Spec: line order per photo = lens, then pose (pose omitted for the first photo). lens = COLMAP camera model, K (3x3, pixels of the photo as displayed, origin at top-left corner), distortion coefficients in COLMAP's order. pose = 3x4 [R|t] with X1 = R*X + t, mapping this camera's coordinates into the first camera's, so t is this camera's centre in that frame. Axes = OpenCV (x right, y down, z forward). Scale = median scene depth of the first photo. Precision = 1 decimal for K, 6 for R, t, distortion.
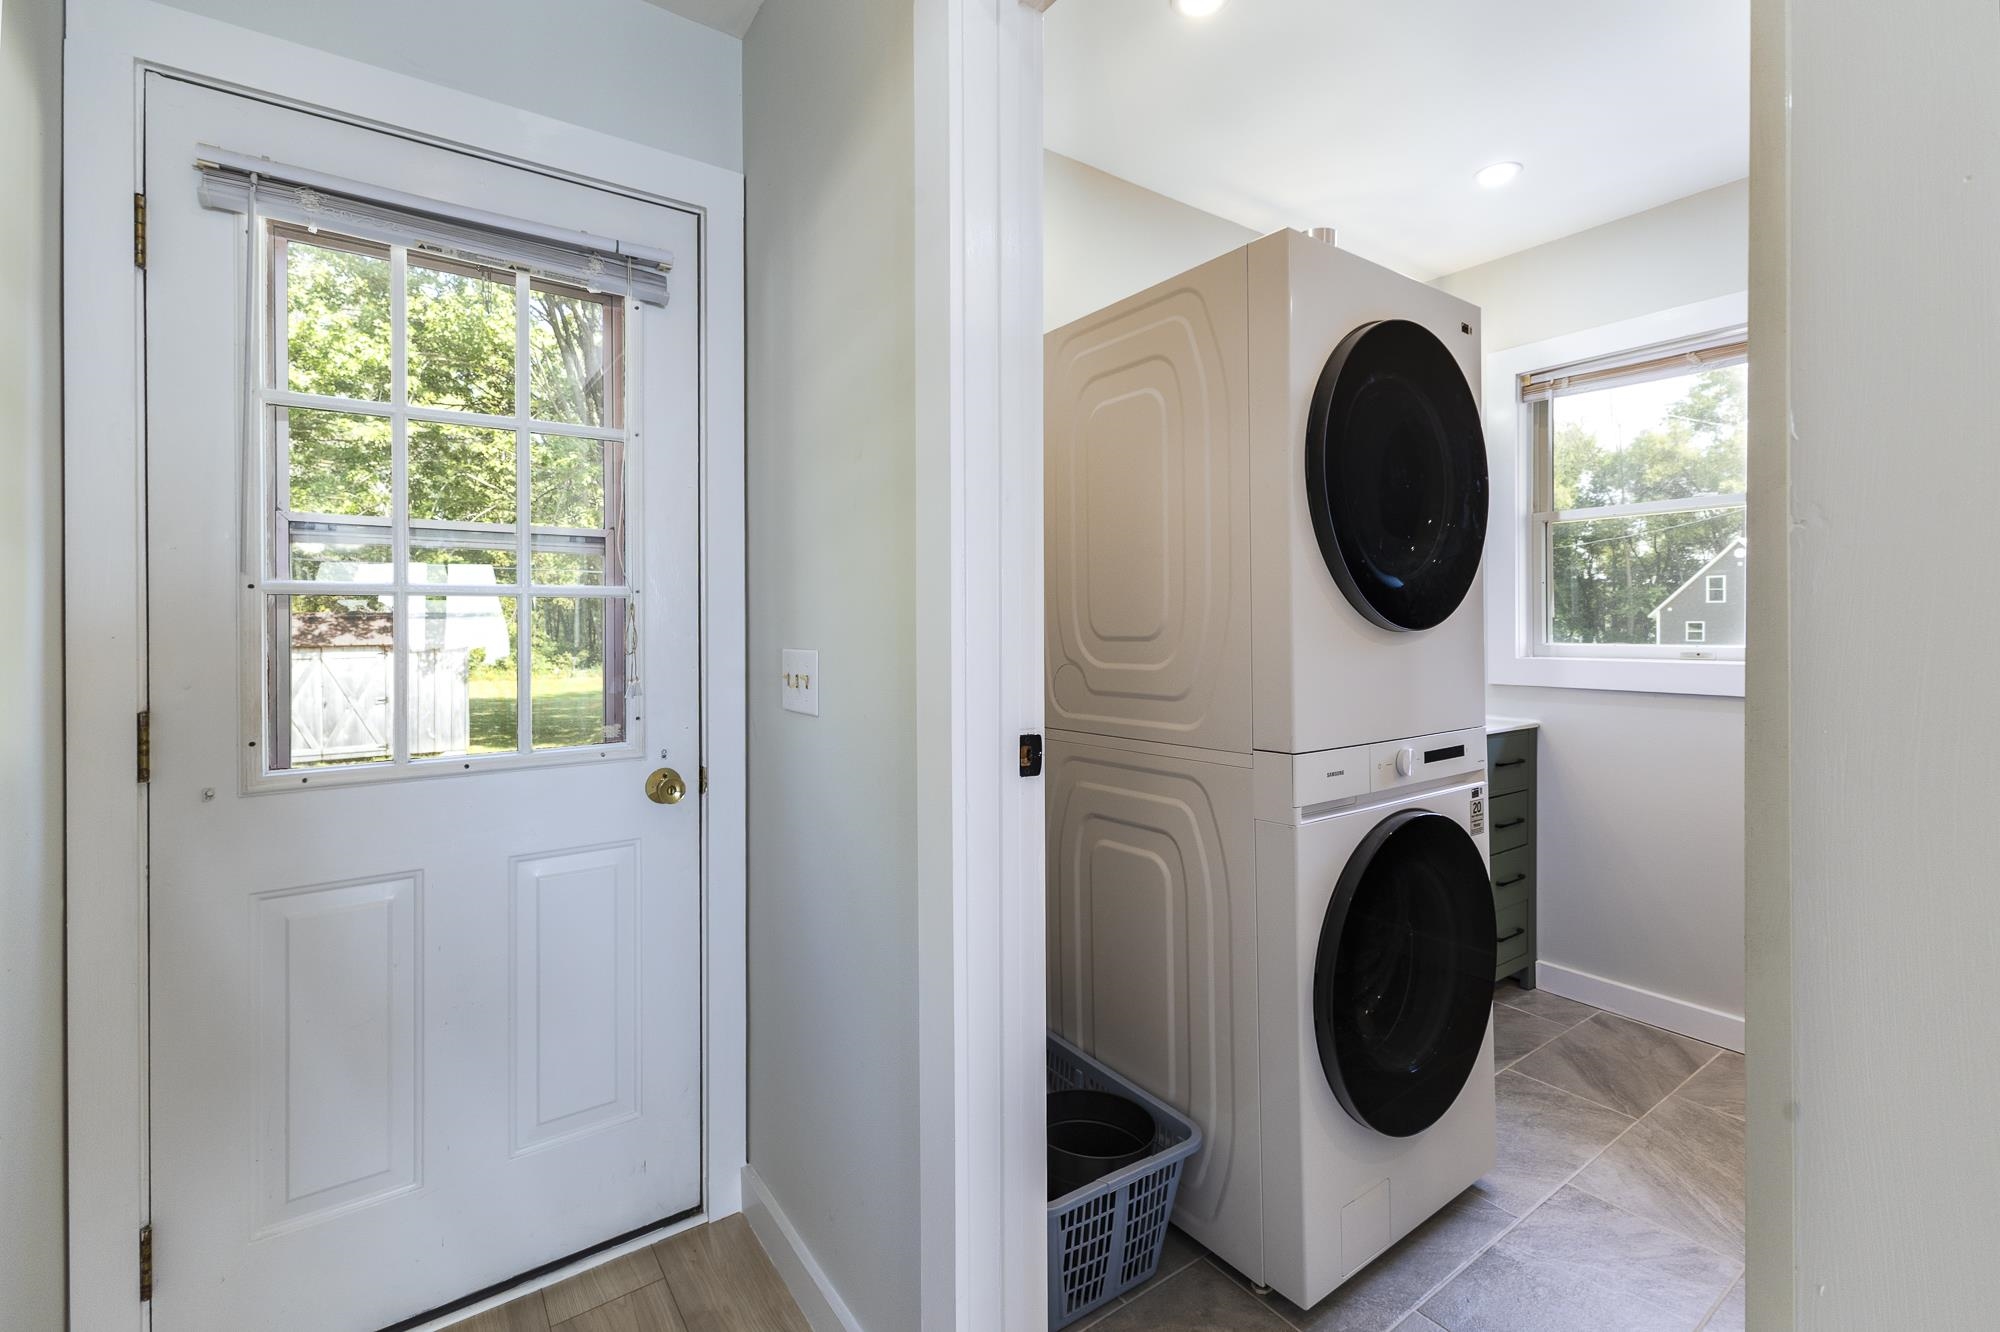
lens RADIAL K [[875.4, 0, 999.3], [0, 875.4, 618.1], [0, 0, 1]] dist [0.008583, -0.000209]
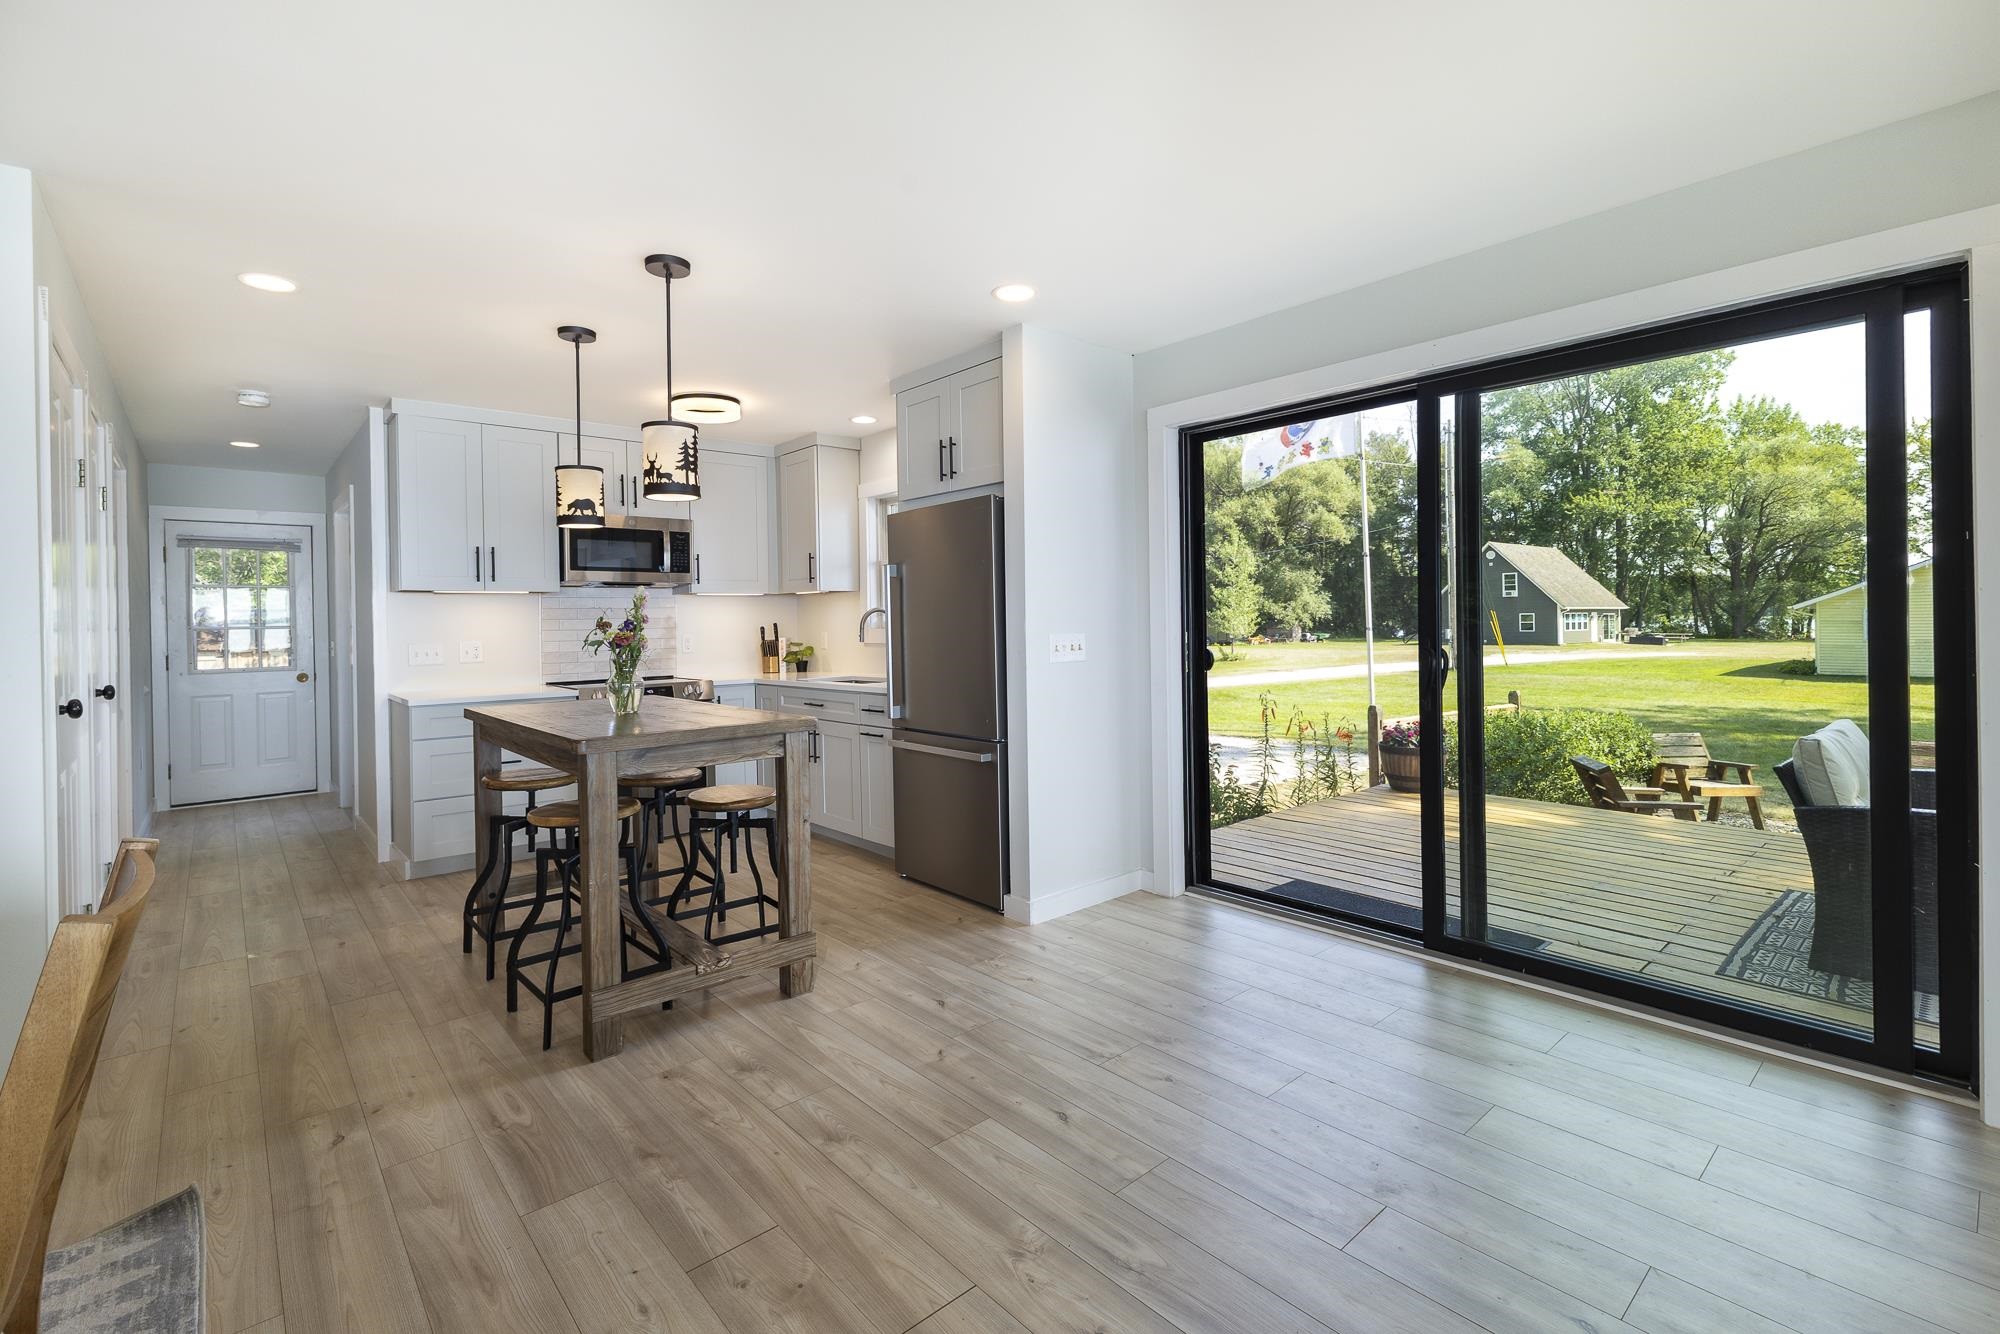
lens RADIAL K [[893.4, 0, 1011.0], [0, 893.4, 621.2], [0, 0, 1]] dist [0.005252, 0.000155]
pose [[0.993470, -0.012992, 0.113353, 0.102483], [0.012421, 0.999906, 0.005745, -0.001747], [-0.113417, -0.004299, 0.993538, -0.147454]]
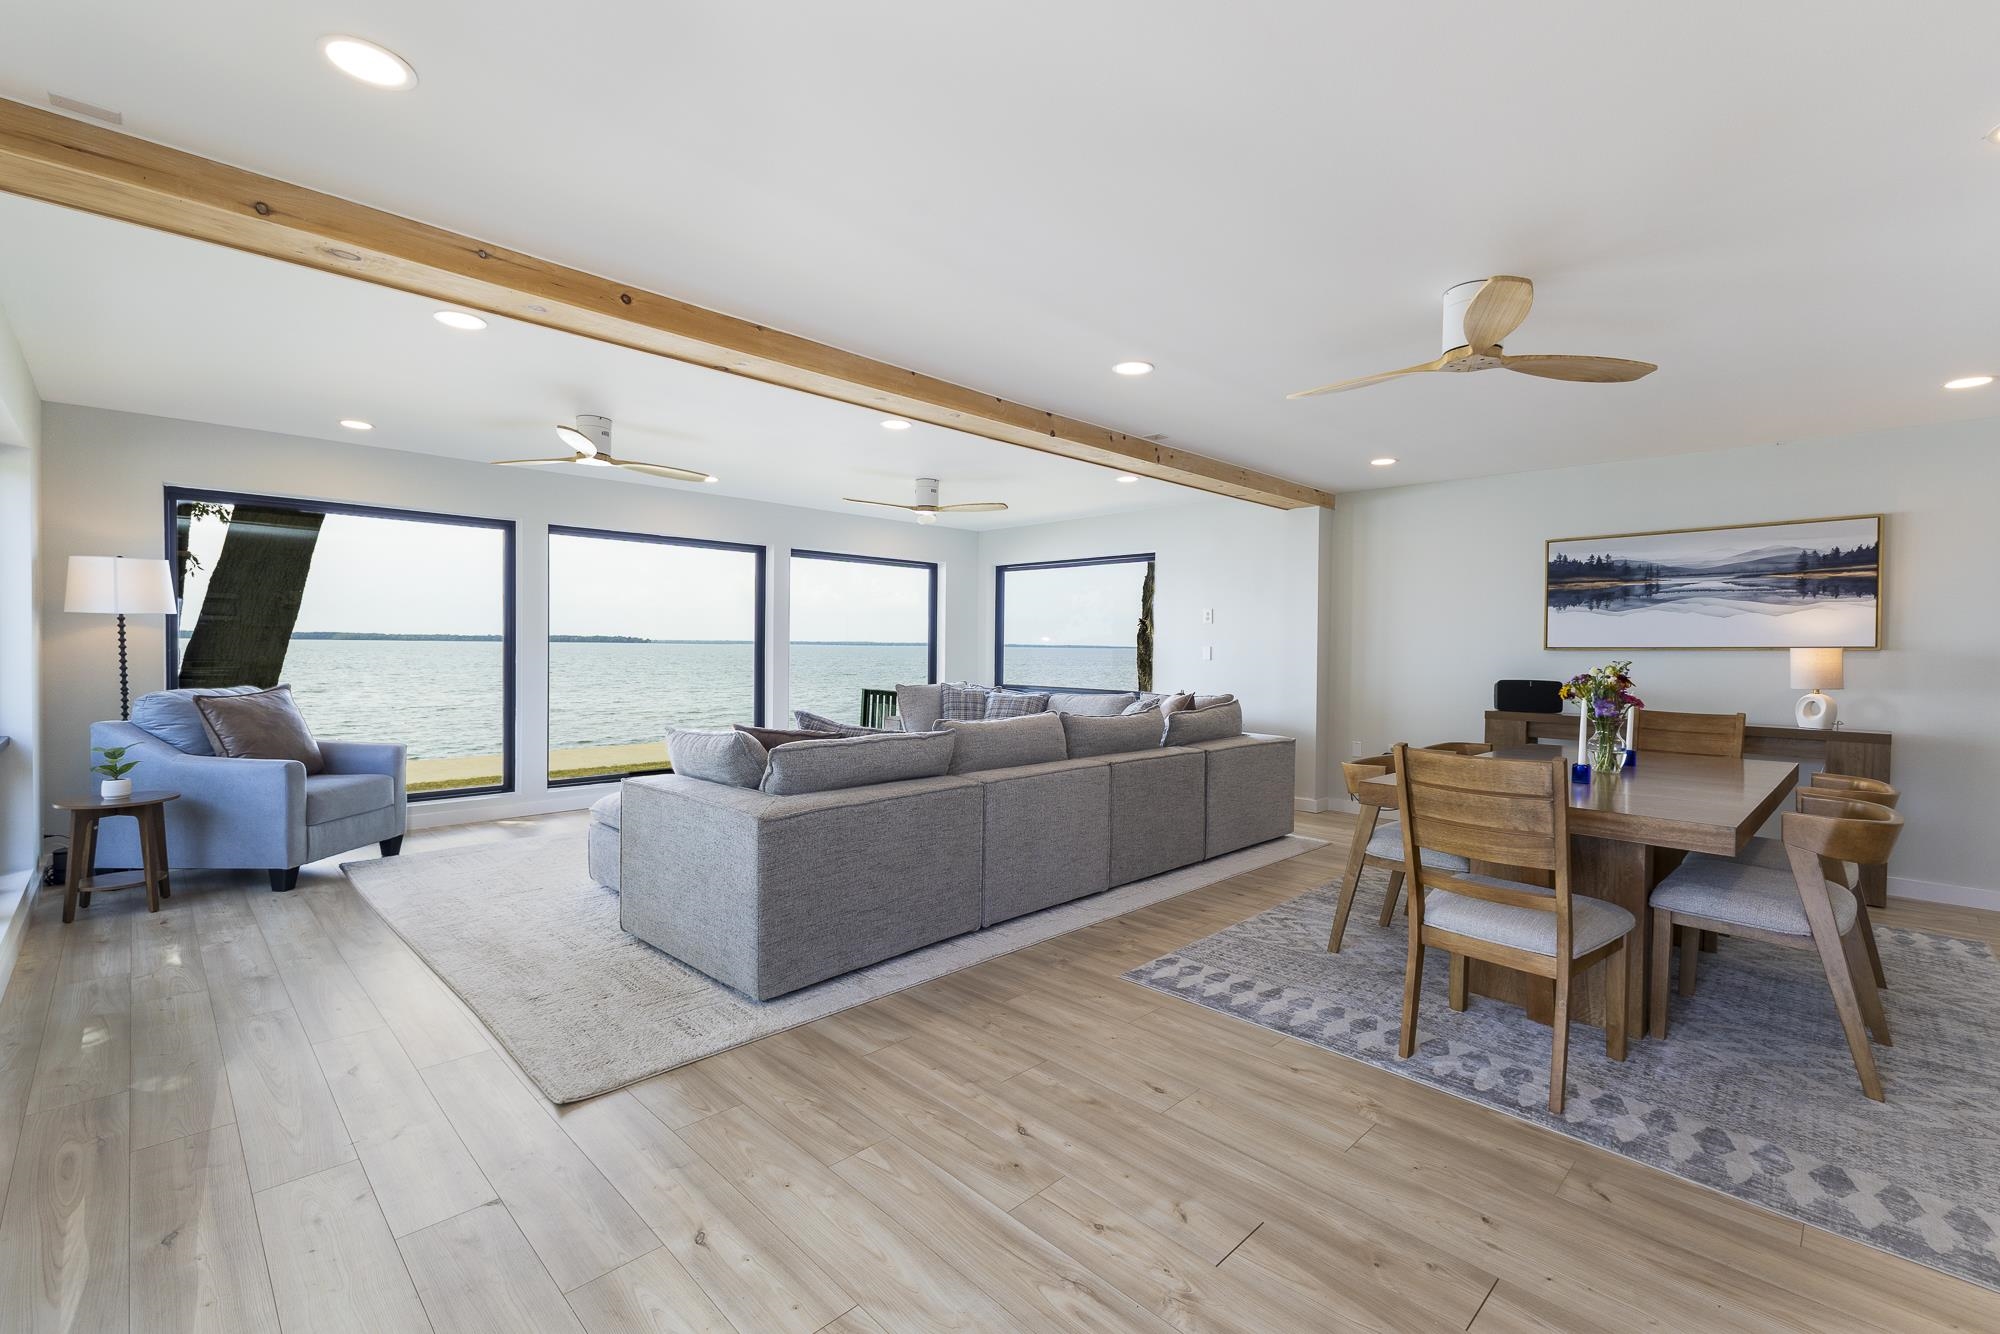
lens RADIAL K [[867.3, 0, 1017.0], [0, 867.3, 666.2], [0, 0, 1]] dist [0.008672, -0.000860]
pose [[-0.985411, -0.005866, -0.170093, 0.123684], [-0.009513, 0.999742, 0.020634, -0.001717], [0.169928, 0.021951, -0.985212, -0.061226]]
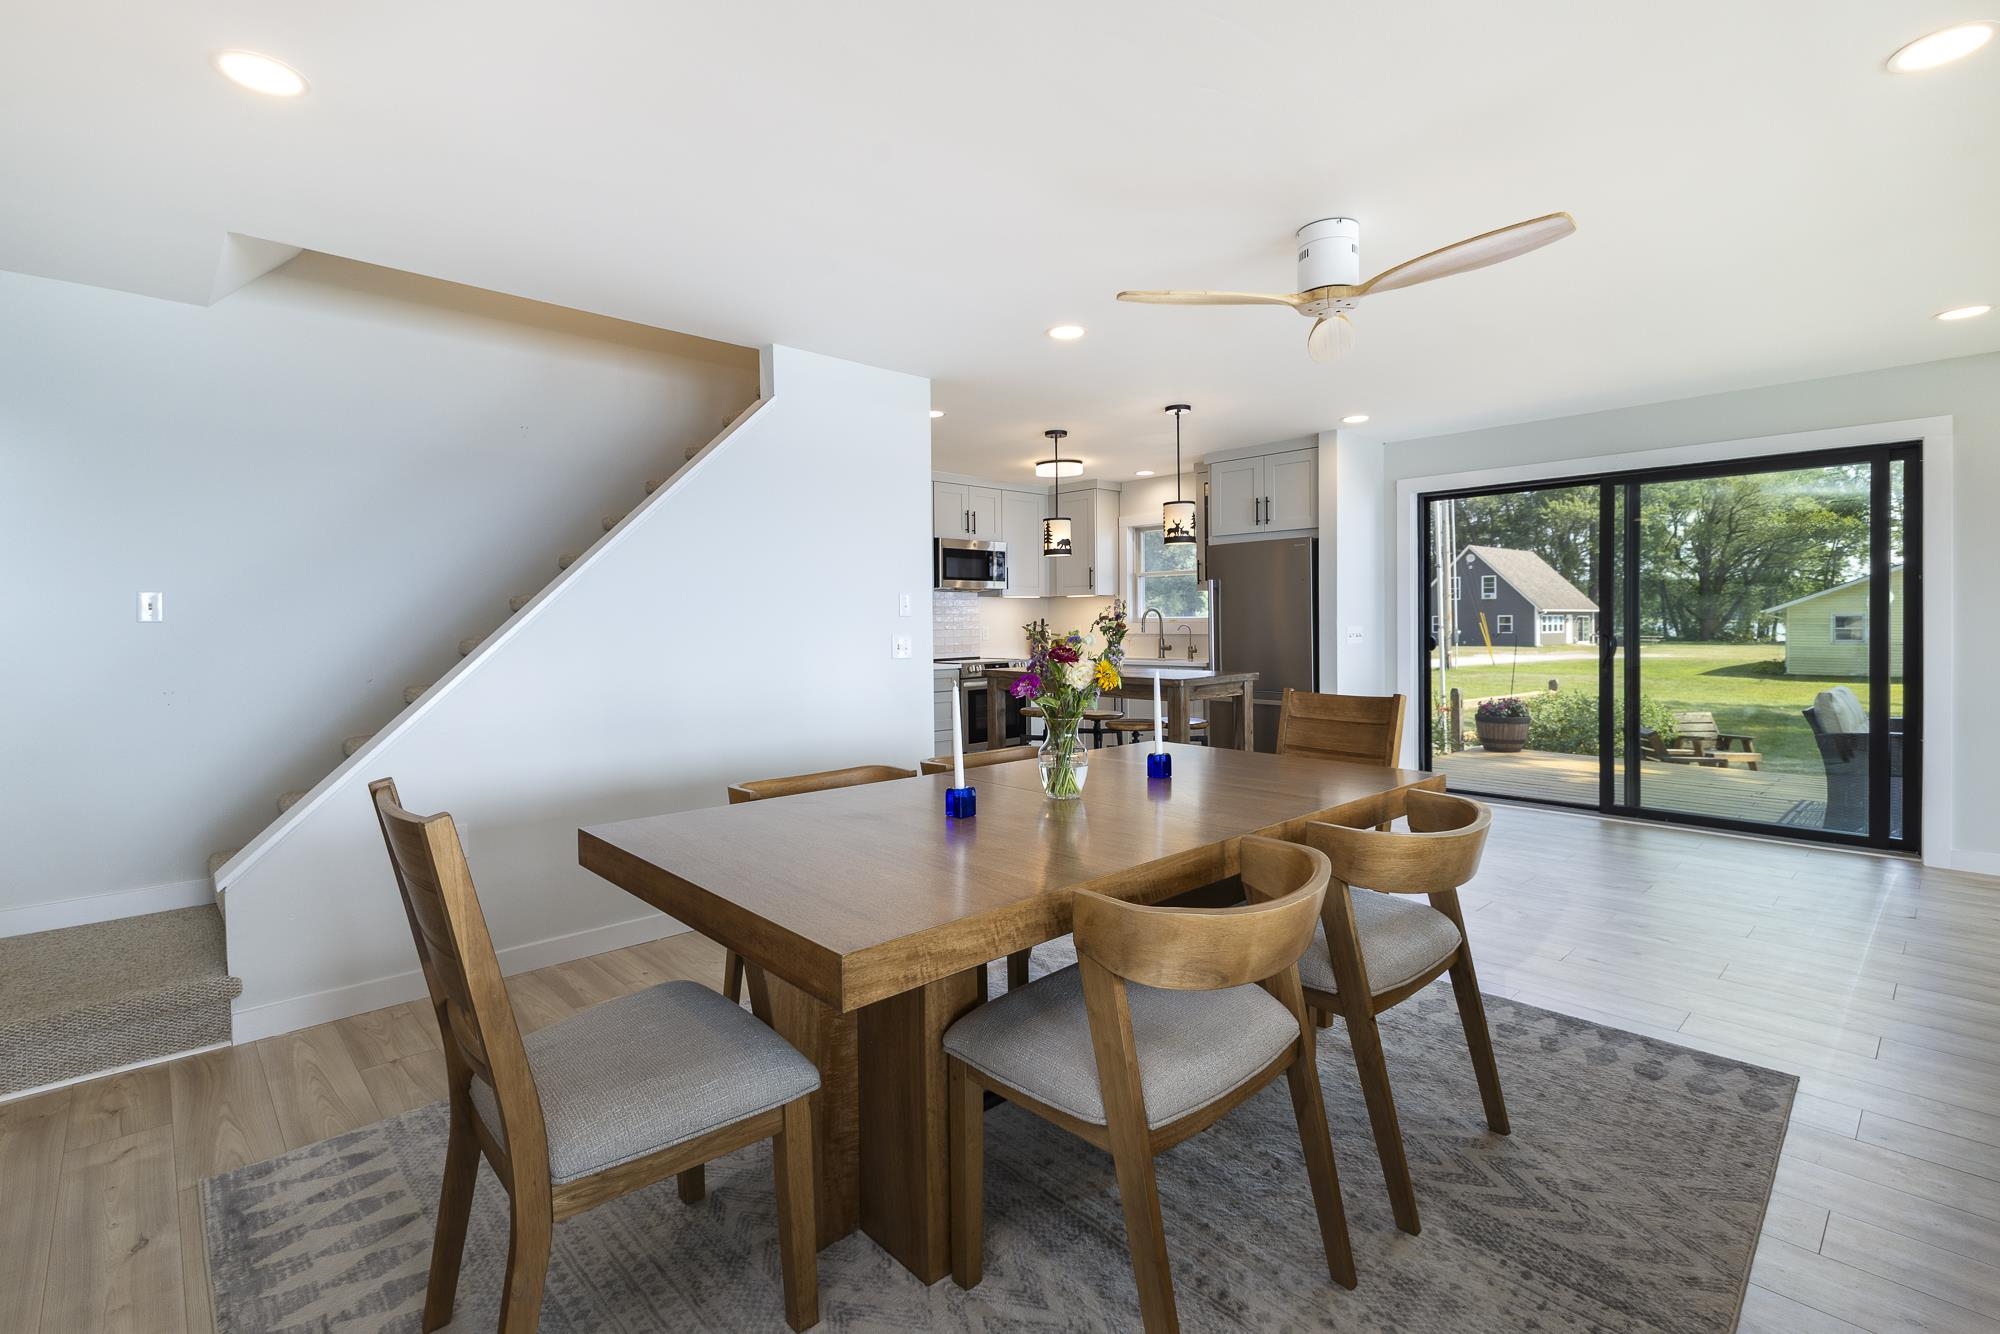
lens RADIAL K [[916.0, 0, 991.8], [0, 916.0, 627.6], [0, 0, 1]] dist [0.010652, -0.000447]
pose [[0.990251, -0.007400, 0.139098, 0.035495], [0.005469, 0.999883, 0.014261, -0.002037], [-0.139188, -0.013361, 0.990176, -0.198223]]
